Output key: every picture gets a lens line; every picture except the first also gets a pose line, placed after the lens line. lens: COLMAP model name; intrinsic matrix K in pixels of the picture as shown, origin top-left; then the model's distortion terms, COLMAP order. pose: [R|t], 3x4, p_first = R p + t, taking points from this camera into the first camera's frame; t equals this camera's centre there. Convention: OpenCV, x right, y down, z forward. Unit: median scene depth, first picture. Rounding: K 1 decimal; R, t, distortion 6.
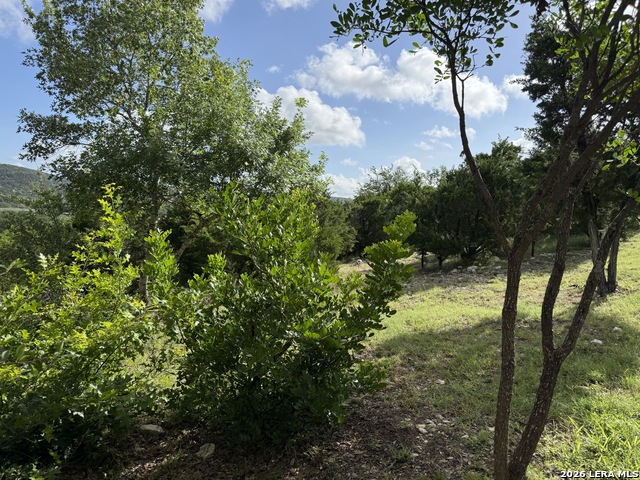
lens RADIAL K [[414.4, 0, 319.7], [0, 414.4, 226.4], [0, 0, 1]] dist [-0.002804, -0.006684]
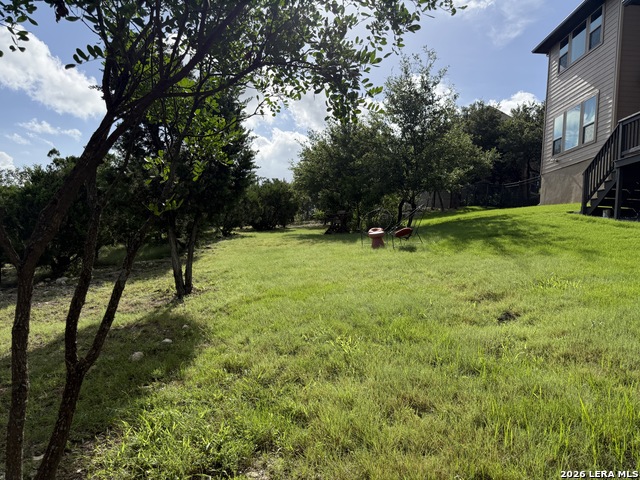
lens RADIAL K [[414.4, 0, 319.7], [0, 414.4, 226.4], [0, 0, 1]] dist [-0.002804, -0.006684]
pose [[0.718853, 0.021387, 0.694833, 0.180227], [-0.011117, 0.999752, -0.019272, -0.007670], [-0.695073, 0.006129, 0.718913, -0.069820]]
